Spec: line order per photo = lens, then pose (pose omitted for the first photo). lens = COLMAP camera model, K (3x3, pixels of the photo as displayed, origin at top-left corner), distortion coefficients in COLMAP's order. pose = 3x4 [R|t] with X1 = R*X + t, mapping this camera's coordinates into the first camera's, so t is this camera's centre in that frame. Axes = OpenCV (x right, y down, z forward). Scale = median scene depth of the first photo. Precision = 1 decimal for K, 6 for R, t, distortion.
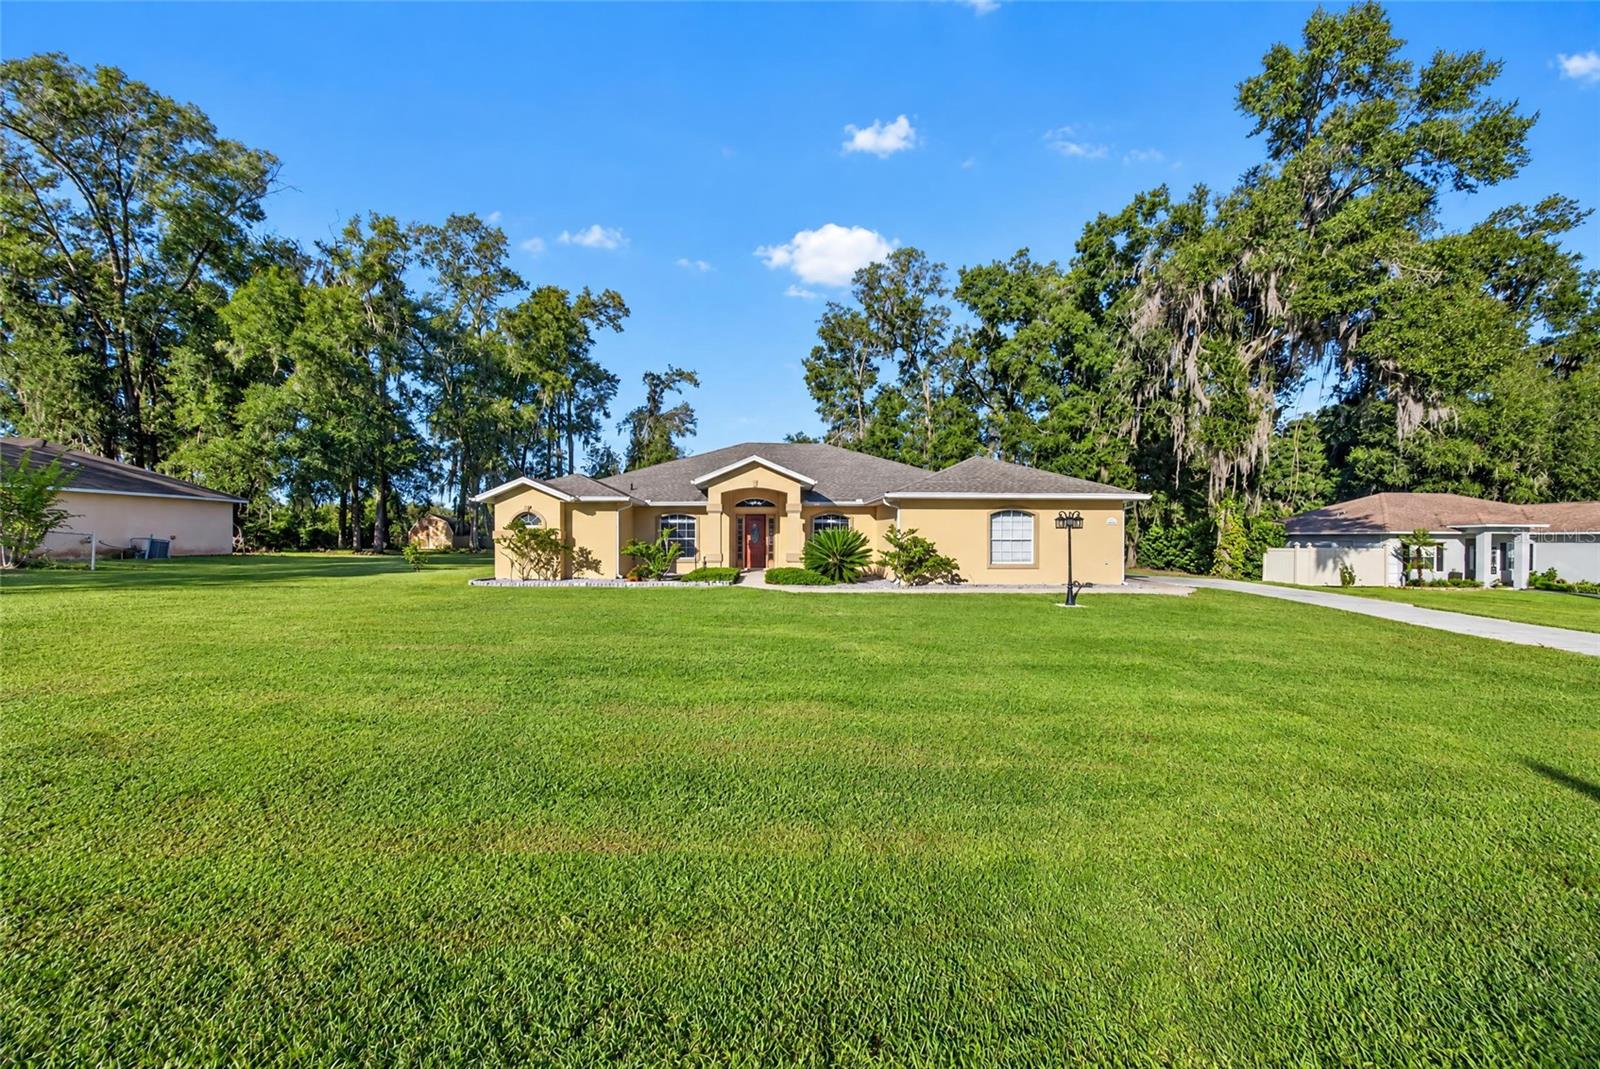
lens RADIAL K [[621.7, 0, 800.0], [0, 621.7, 534.5], [0, 0, 1]] dist [0.000126, 0.000183]
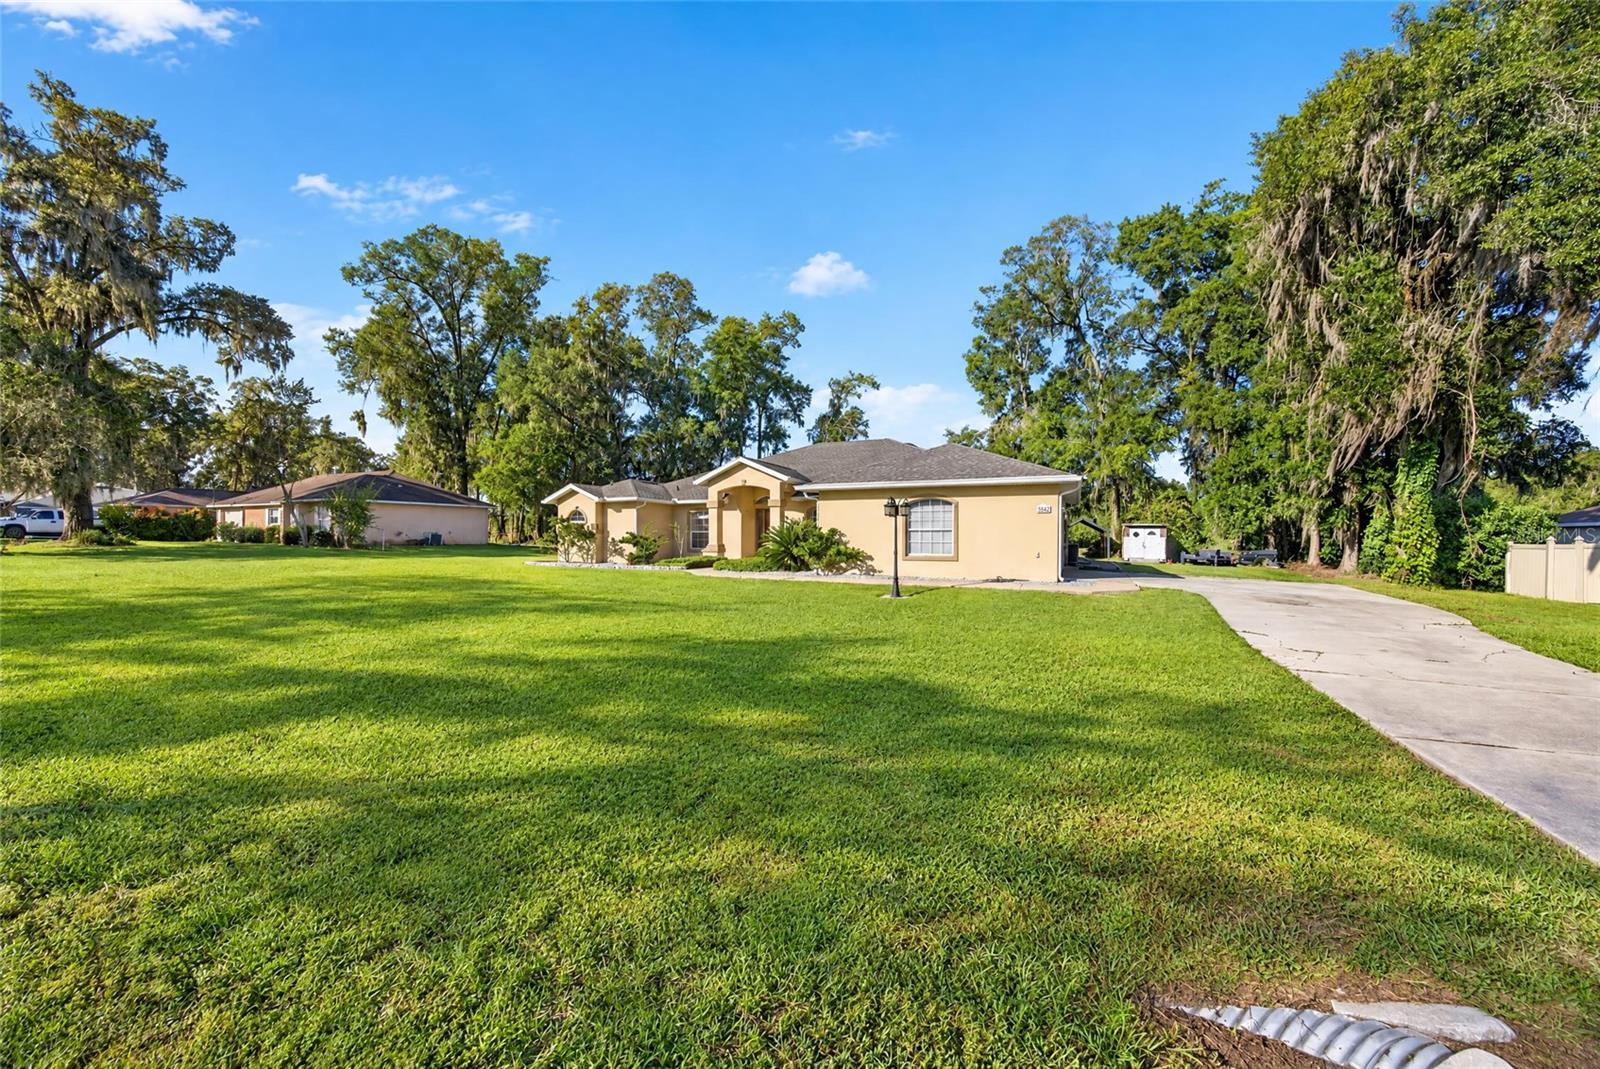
lens RADIAL K [[611.8, 0, 800.0], [0, 611.8, 534.5], [0, 0, 1]] dist [-0.011445, -0.000178]
pose [[0.894759, 0.001269, -0.446547, 0.245165], [0.000261, 0.999994, 0.003364, 0.004531], [0.446549, -0.003126, 0.894754, 0.028845]]
